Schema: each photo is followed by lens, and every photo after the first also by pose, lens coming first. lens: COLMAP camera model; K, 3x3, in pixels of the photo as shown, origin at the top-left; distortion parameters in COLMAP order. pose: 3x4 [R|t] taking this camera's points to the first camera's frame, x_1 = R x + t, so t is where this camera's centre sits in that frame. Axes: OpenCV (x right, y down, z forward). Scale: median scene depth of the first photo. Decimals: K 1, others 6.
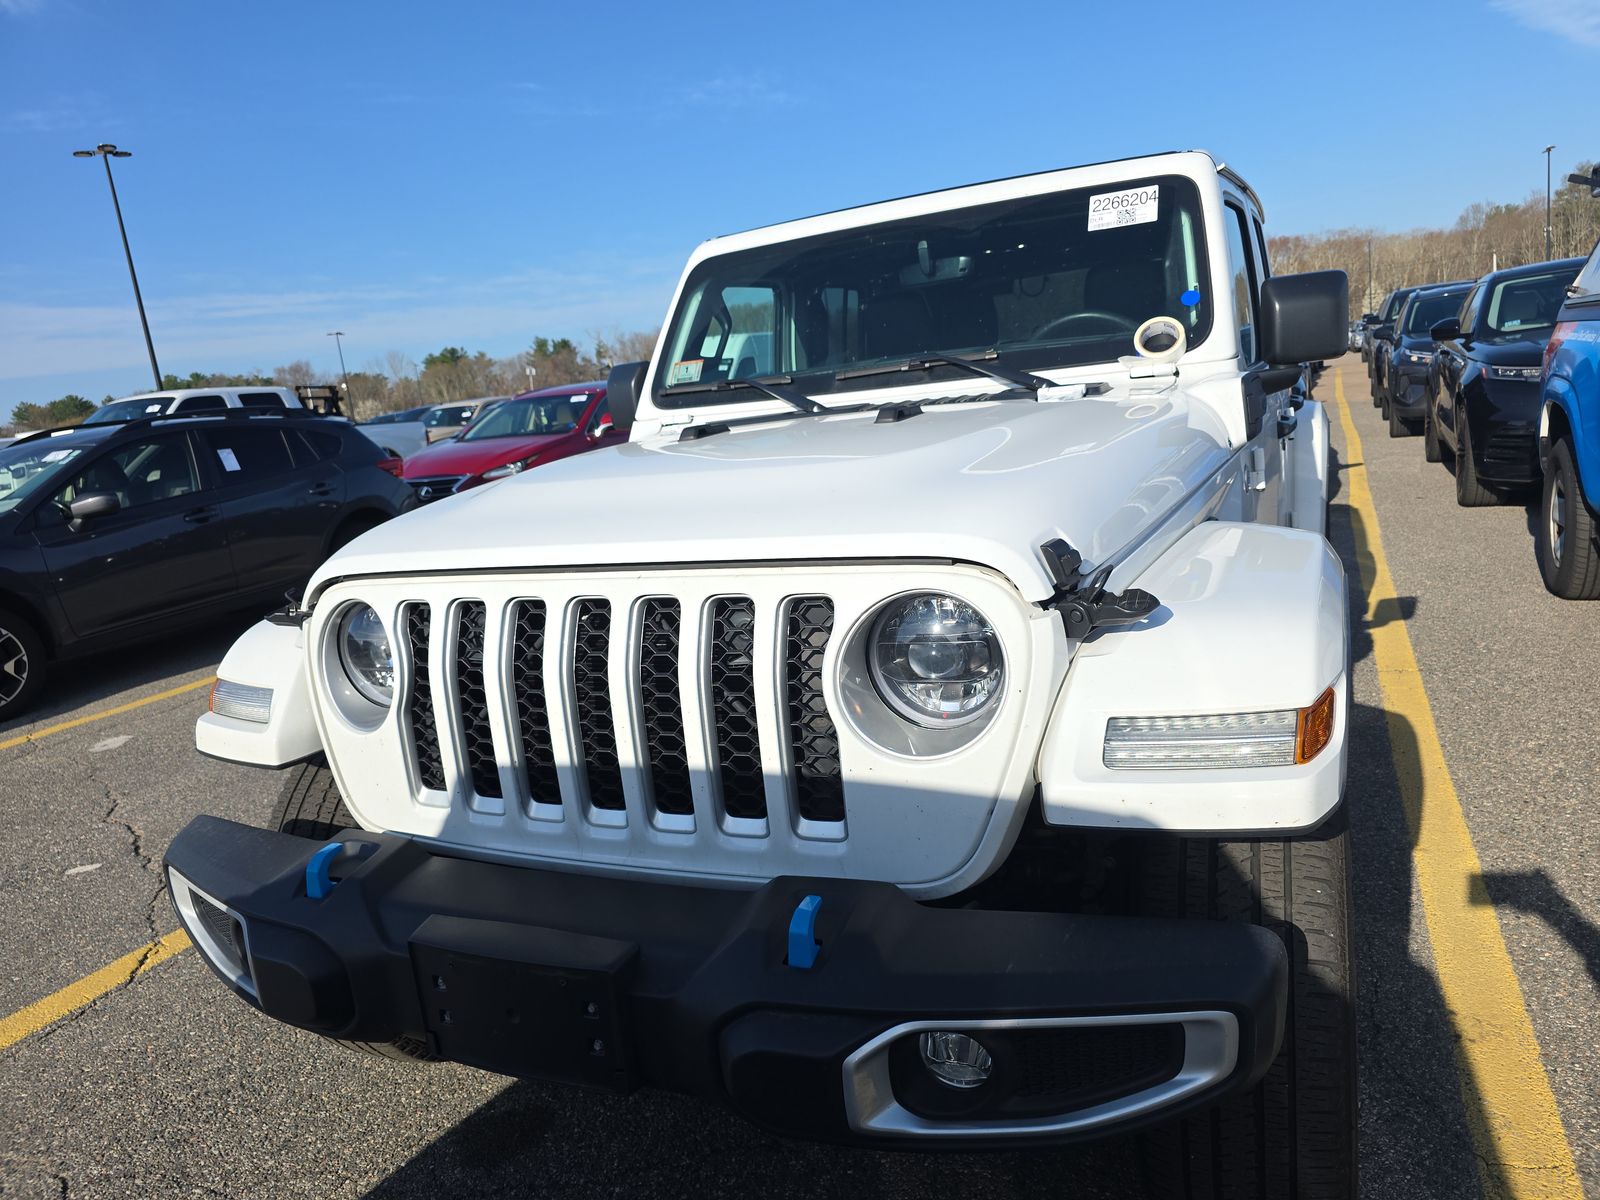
lens RADIAL K [[1284.9, 0, 804.5], [0, 1284.9, 629.6], [0, 0, 1]] dist [0.048945, -0.054523]
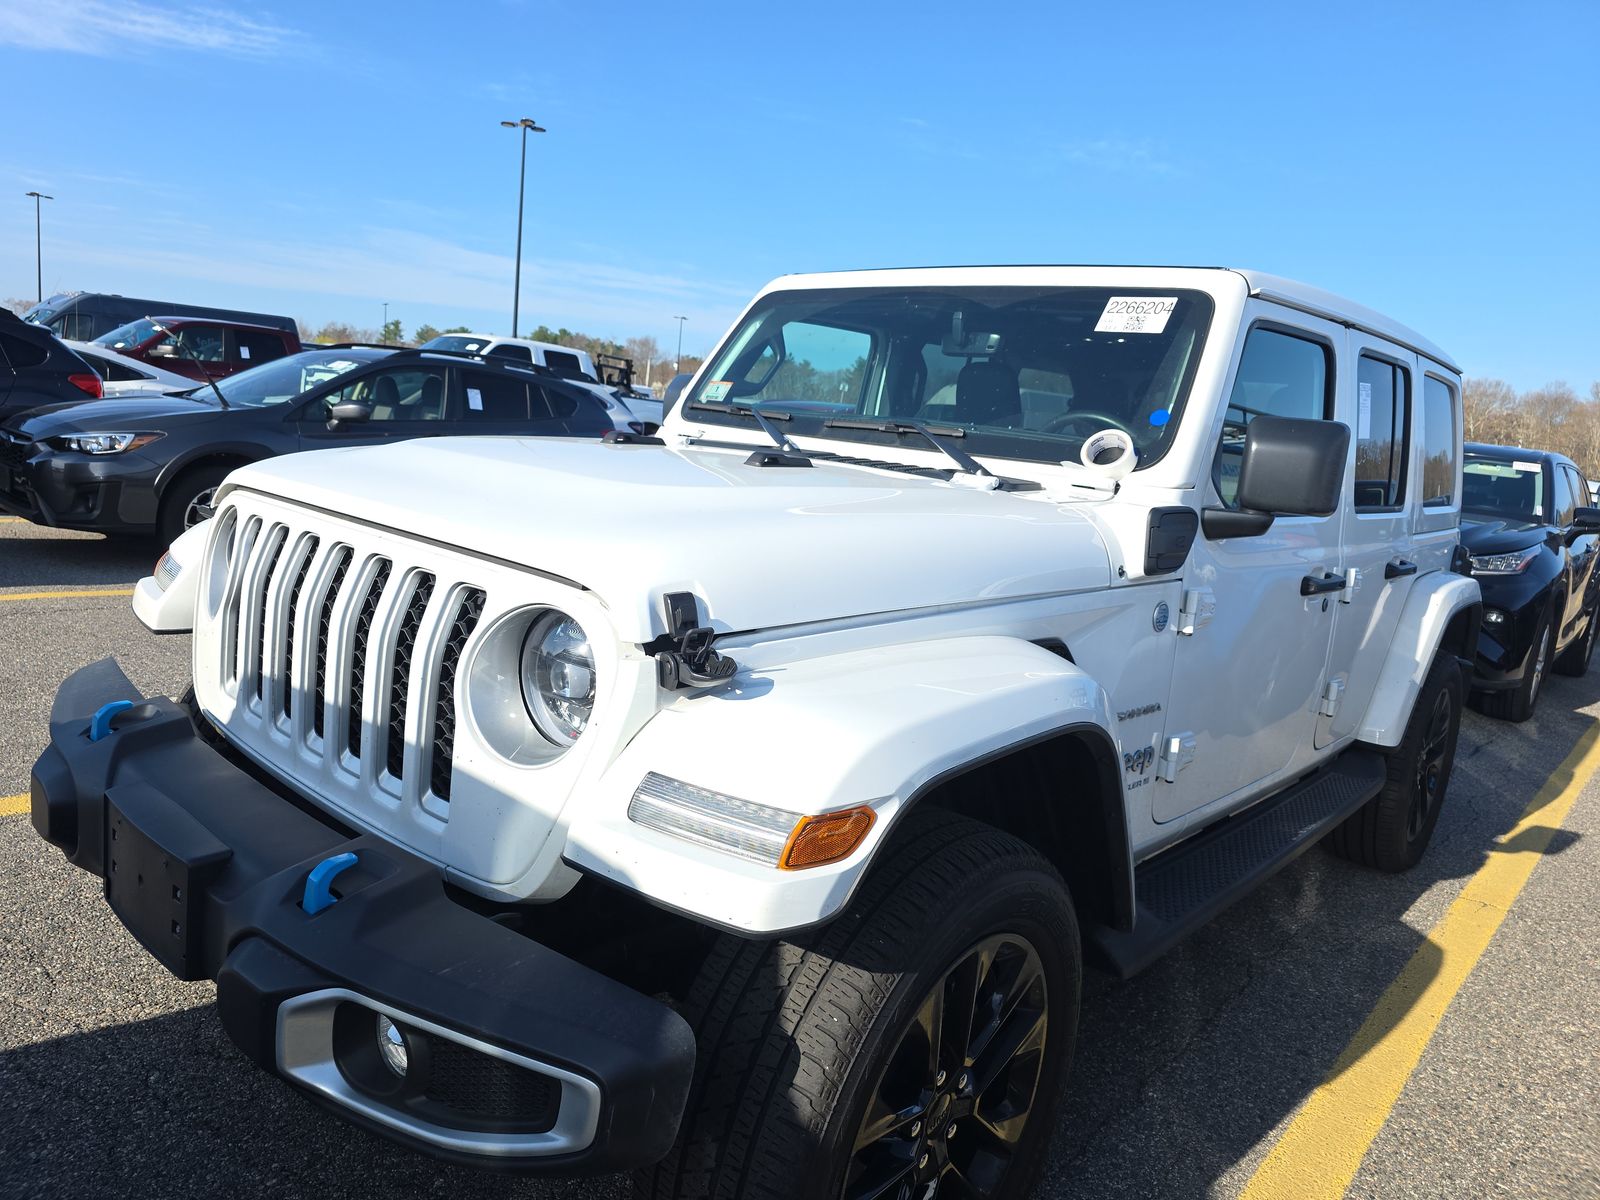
lens RADIAL K [[1286.8, 0, 800.0], [0, 1286.8, 600.0], [0, 0, 1]] dist [0.081457, -0.094297]
pose [[0.920443, 0.250020, -0.300457, 0.311196], [-0.265033, 0.964192, -0.009587, -0.041856], [0.287301, 0.088455, 0.953747, 0.031503]]
